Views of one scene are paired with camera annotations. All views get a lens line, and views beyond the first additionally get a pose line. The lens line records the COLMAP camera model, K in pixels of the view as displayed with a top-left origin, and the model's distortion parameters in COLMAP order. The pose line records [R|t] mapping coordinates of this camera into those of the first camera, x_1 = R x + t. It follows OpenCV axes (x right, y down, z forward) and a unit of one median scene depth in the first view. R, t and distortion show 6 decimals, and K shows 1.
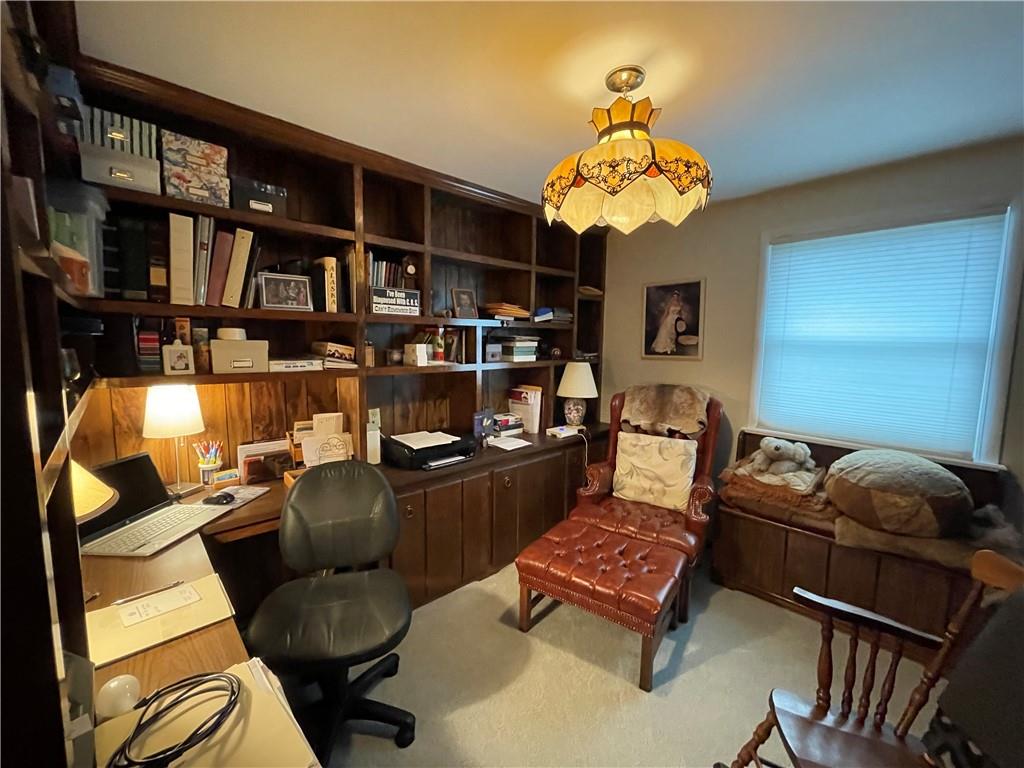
lens RADIAL K [[415.6, 0, 513.8], [0, 415.6, 375.4], [0, 0, 1]] dist [-0.007371, 0.002775]
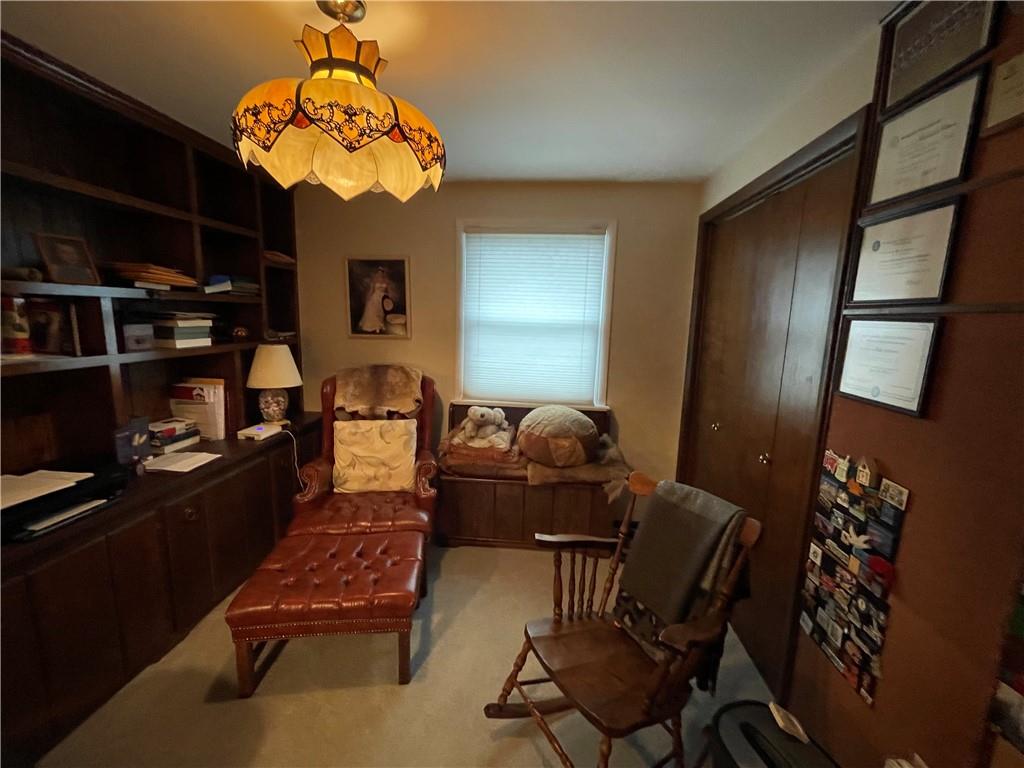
lens RADIAL K [[415.6, 0, 513.7], [0, 415.6, 378.6], [0, 0, 1]] dist [-0.007371, 0.002775]
pose [[0.740345, -0.089747, 0.666209, -0.064420], [0.038456, 0.995079, 0.091314, -0.030683], [-0.671126, -0.041985, 0.740153, 0.098090]]
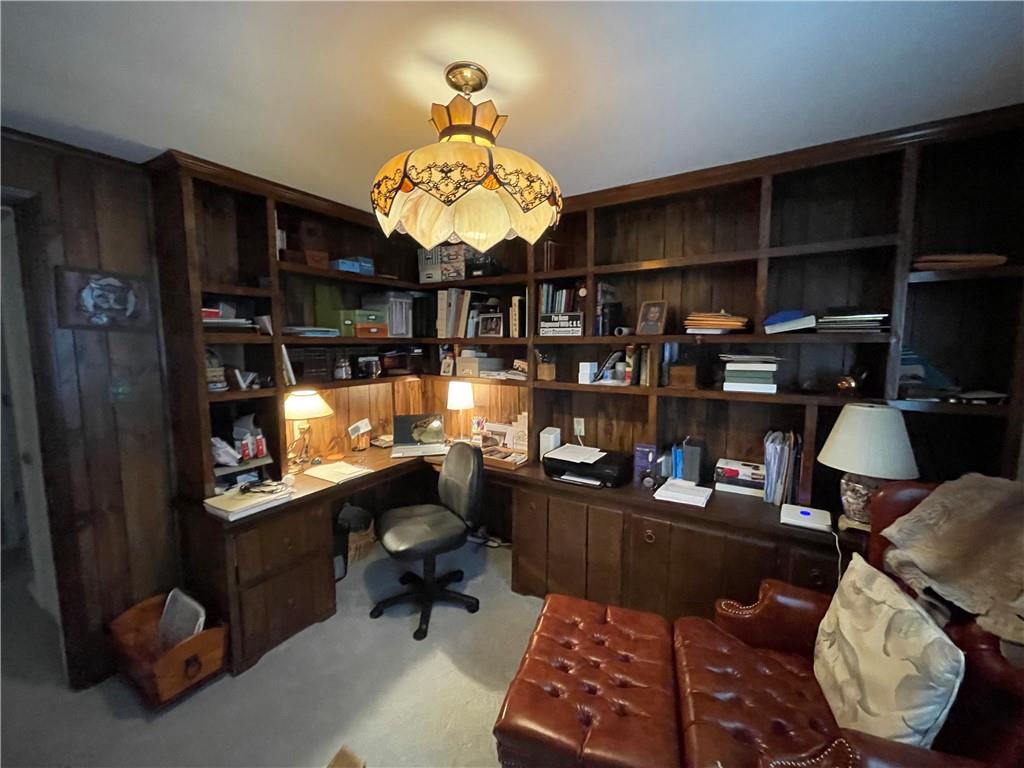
lens RADIAL K [[415.6, 0, 508.7], [0, 415.6, 379.3], [0, 0, 1]] dist [-0.007371, 0.002775]
pose [[0.248355, 0.075327, -0.965736, 0.780185], [-0.077530, 0.995319, 0.057697, -0.084135], [0.965561, 0.060544, 0.253033, 0.589205]]
